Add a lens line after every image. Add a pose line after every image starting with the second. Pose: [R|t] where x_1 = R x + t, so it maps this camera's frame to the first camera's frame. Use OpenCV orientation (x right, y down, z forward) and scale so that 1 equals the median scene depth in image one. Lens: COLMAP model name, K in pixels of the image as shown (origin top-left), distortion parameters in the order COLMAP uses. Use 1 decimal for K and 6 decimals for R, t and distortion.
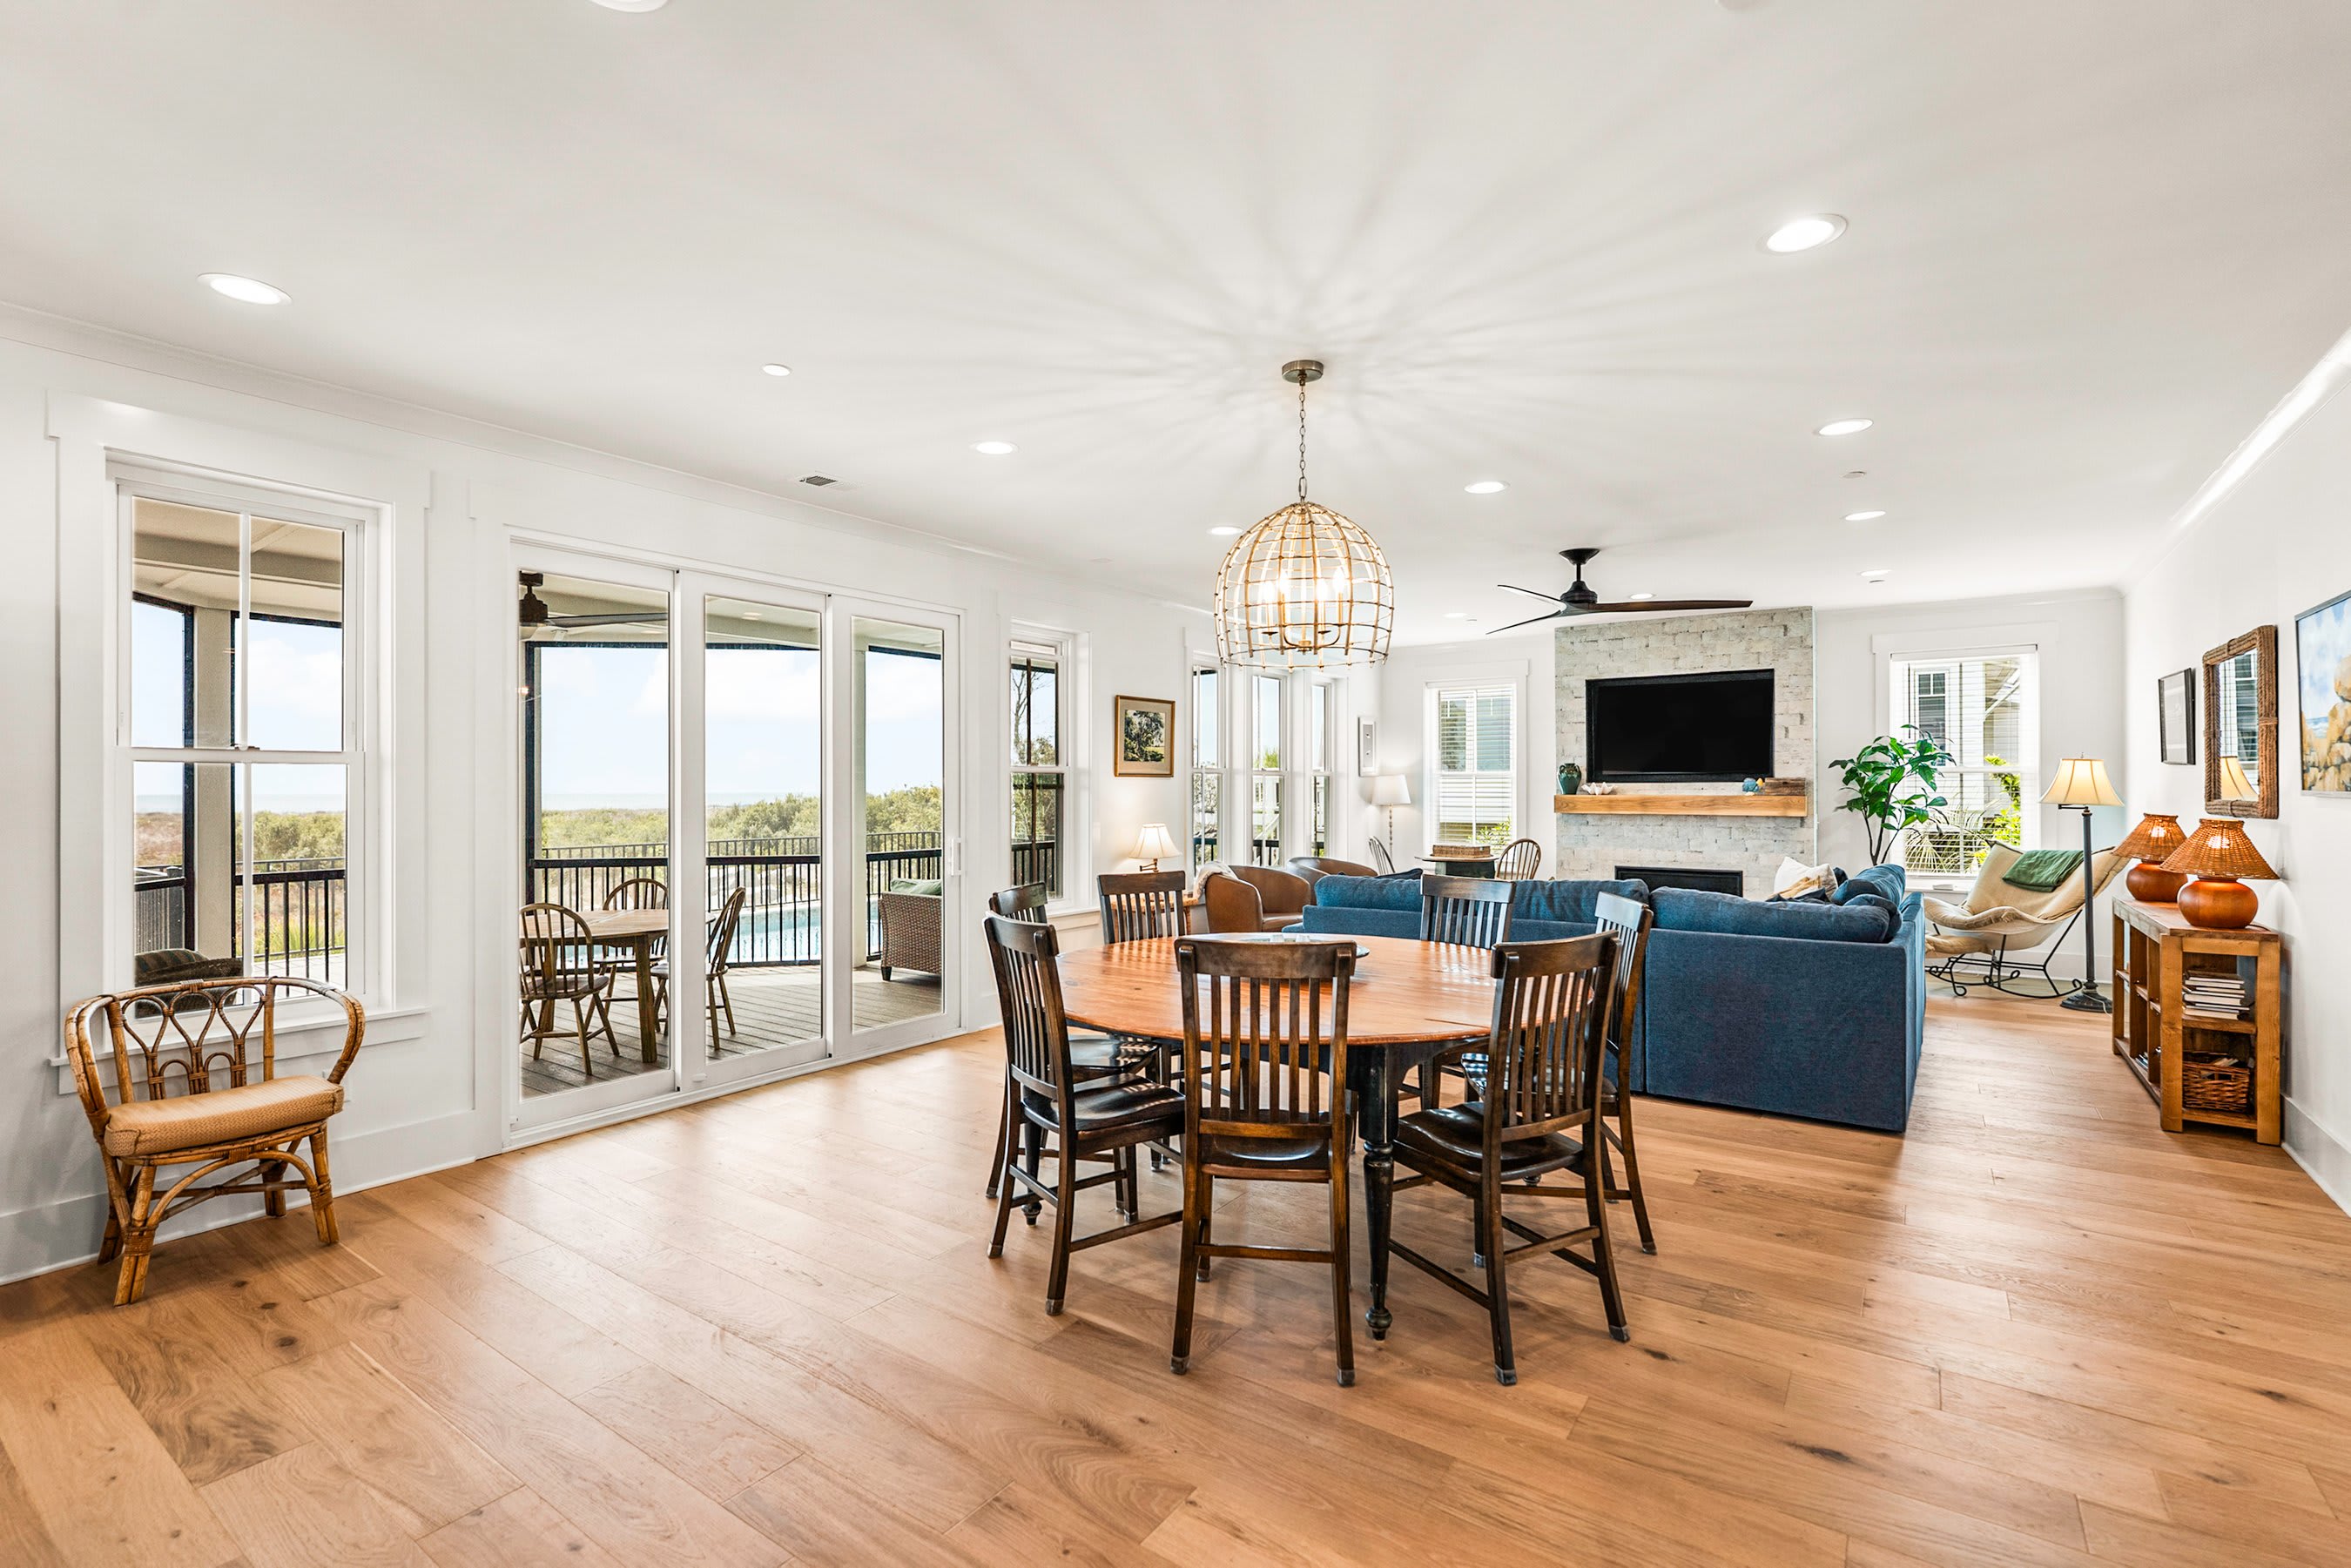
lens RADIAL K [[1049.9, 0, 1175.5], [0, 1049.9, 769.1], [0, 0, 1]] dist [0.000617, -0.001033]
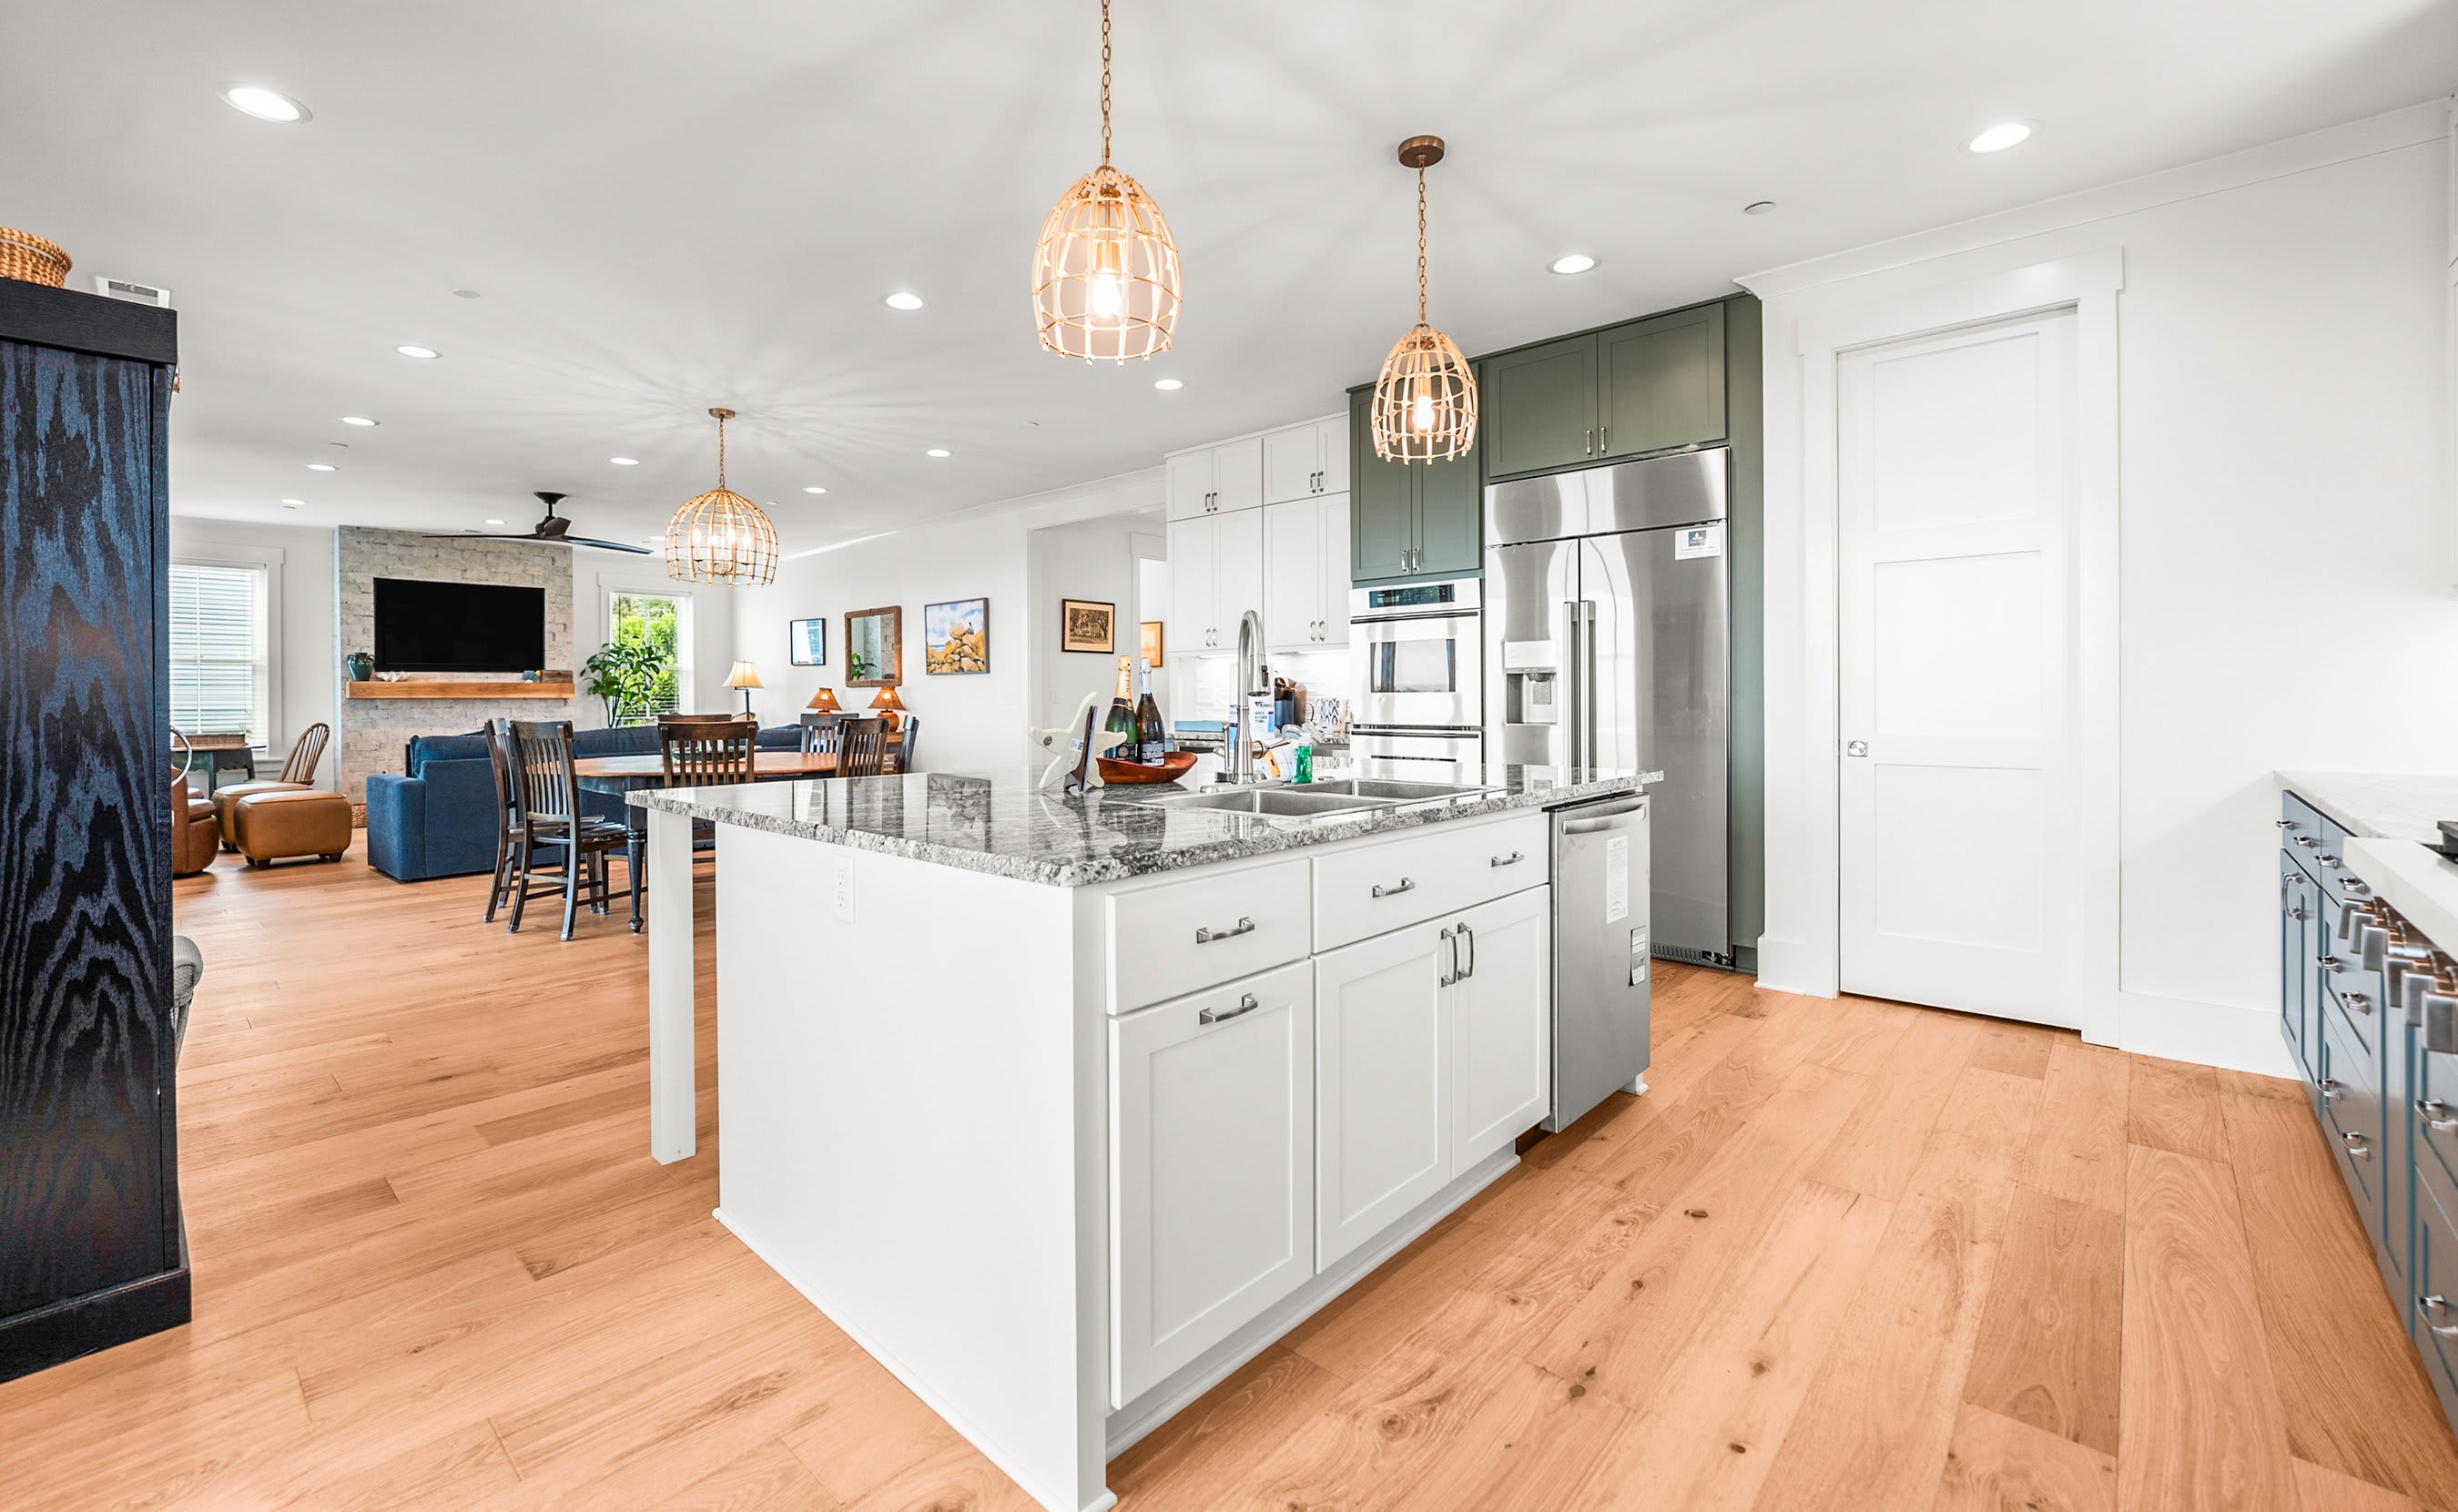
lens RADIAL K [[1018.4, 0, 1187.2], [0, 1018.4, 701.3], [0, 0, 1]] dist [-0.008314, 0.002930]
pose [[0.143973, -0.002755, 0.989578, -0.639870], [-0.013097, 0.999903, 0.004689, 0.033747], [-0.989495, -0.013635, 0.143923, -0.000068]]
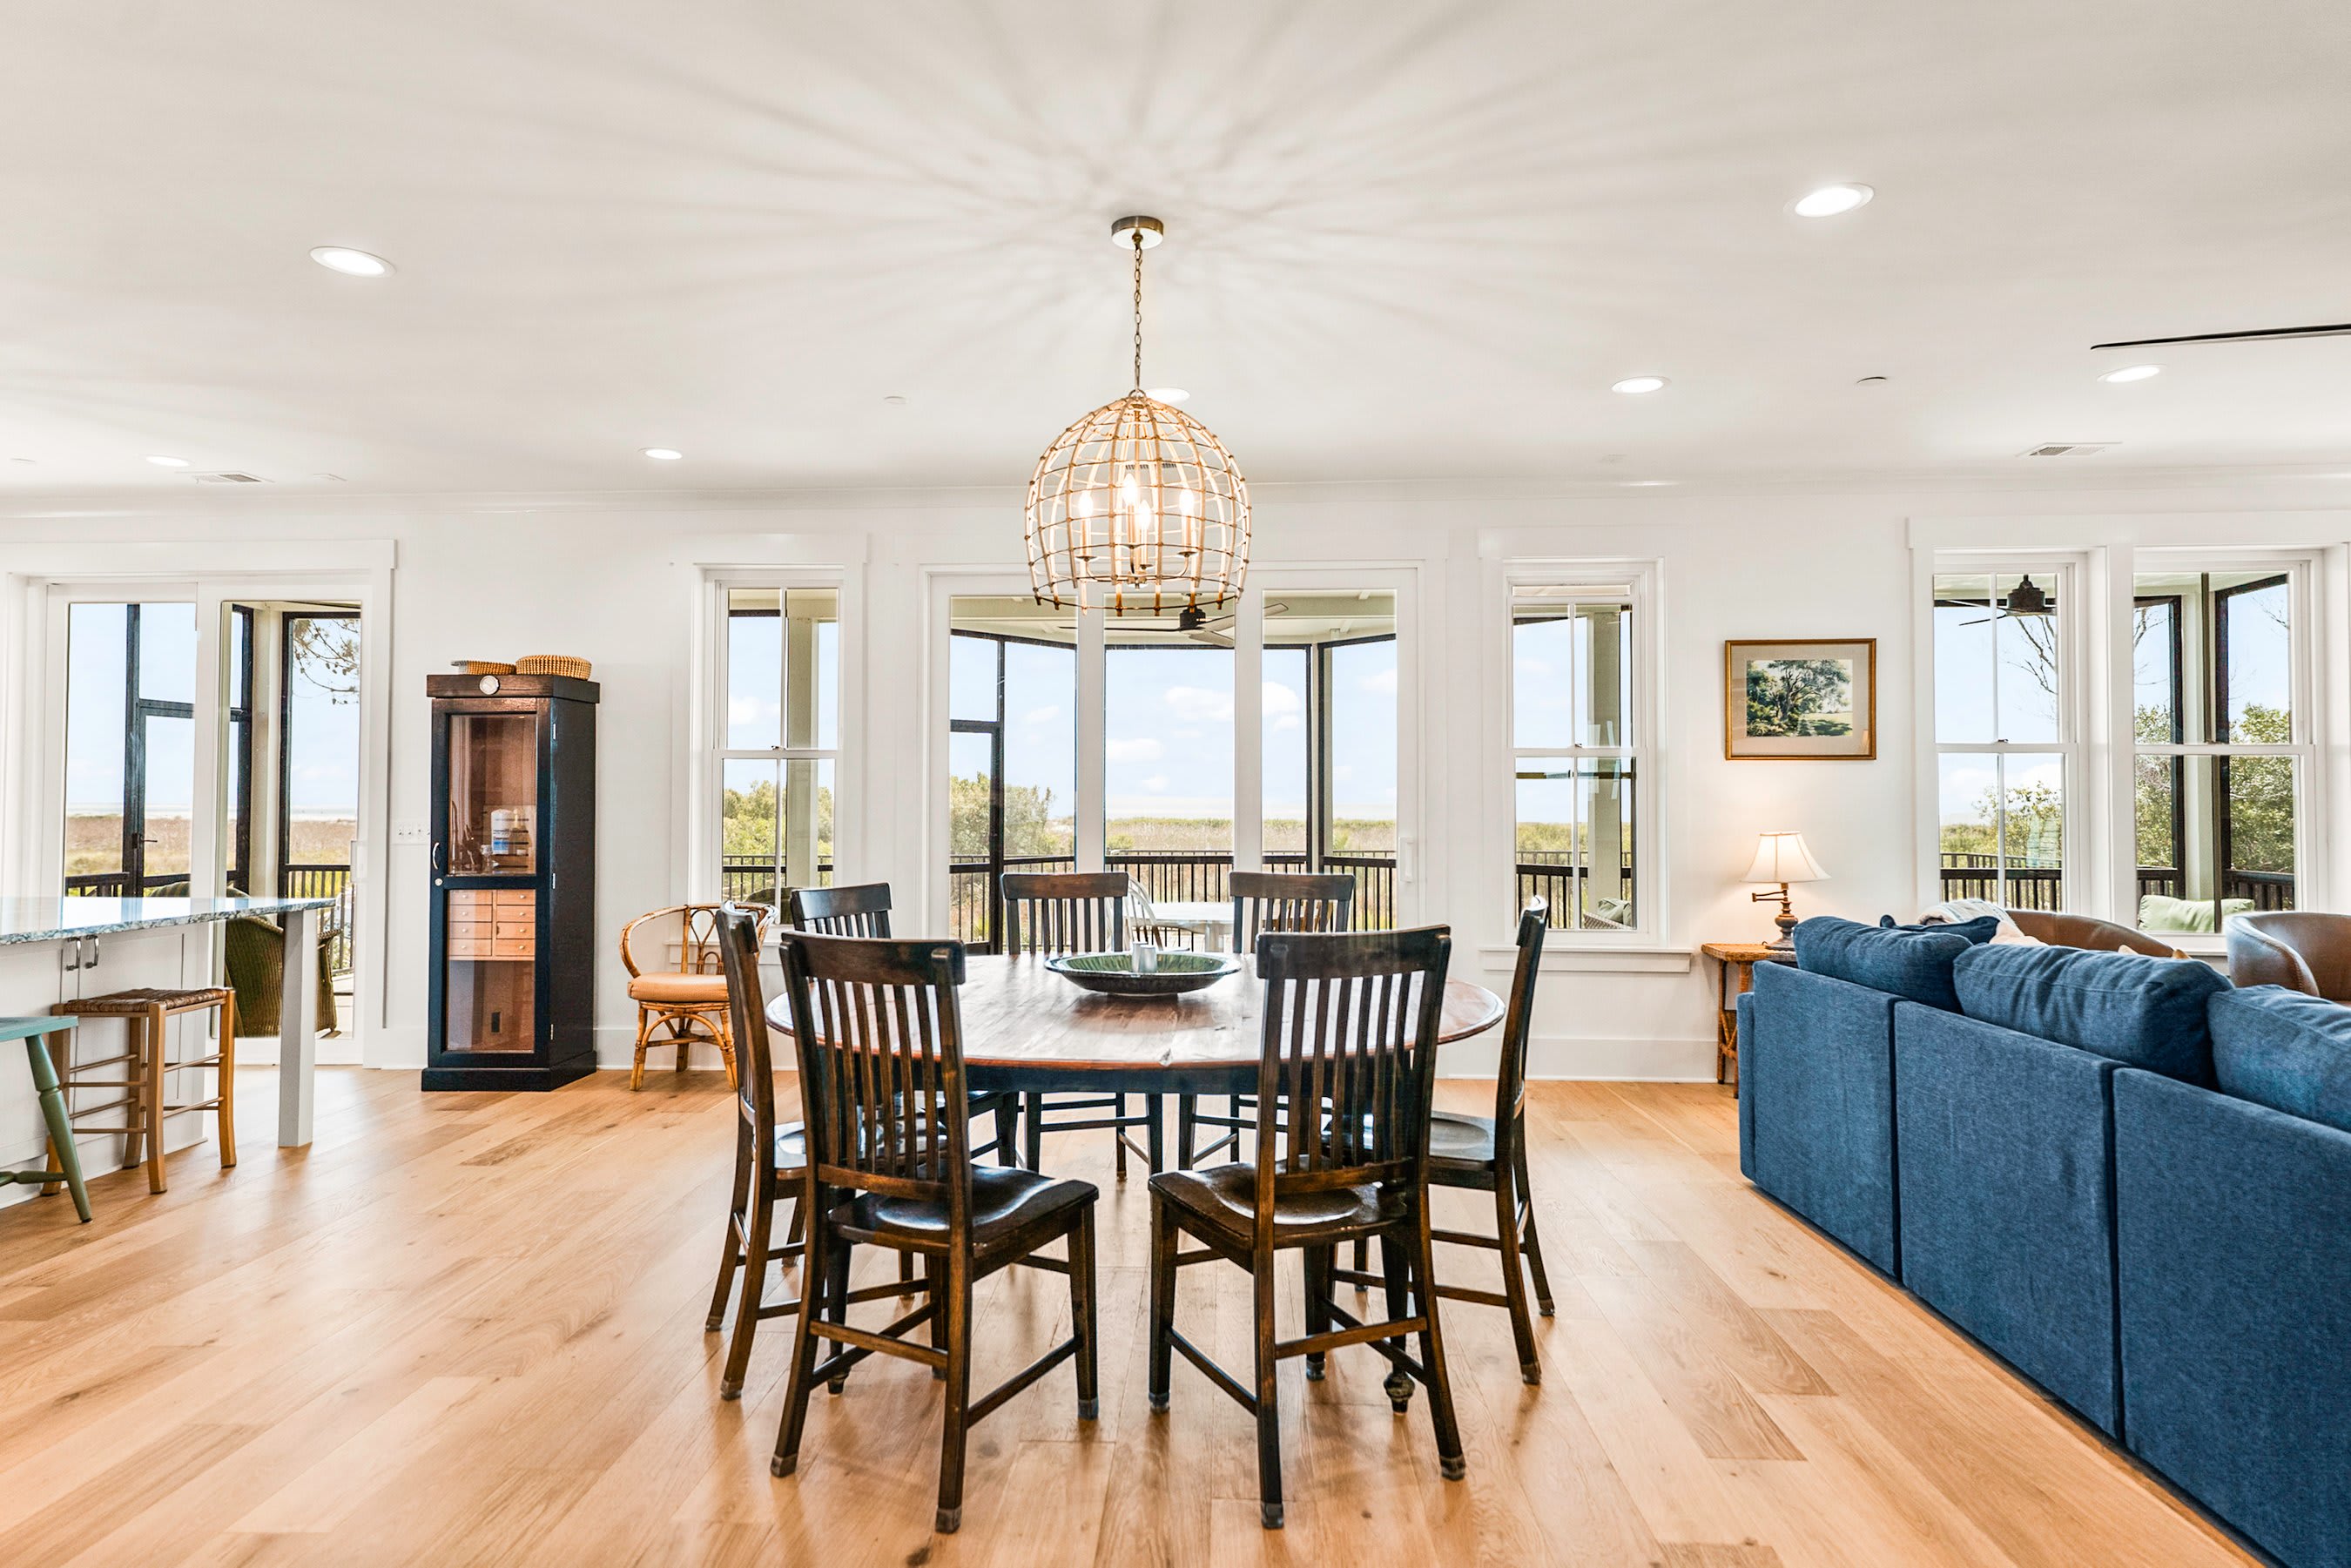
lens RADIAL K [[1290.9, 0, 1154.0], [0, 1290.9, 748.8], [0, 0, 1]] dist [0.018645, 0.000059]
pose [[0.533193, -0.029062, -0.845494, 0.423155], [0.013479, 0.999575, -0.025858, 0.015310], [0.845886, 0.002391, 0.533358, 0.222812]]
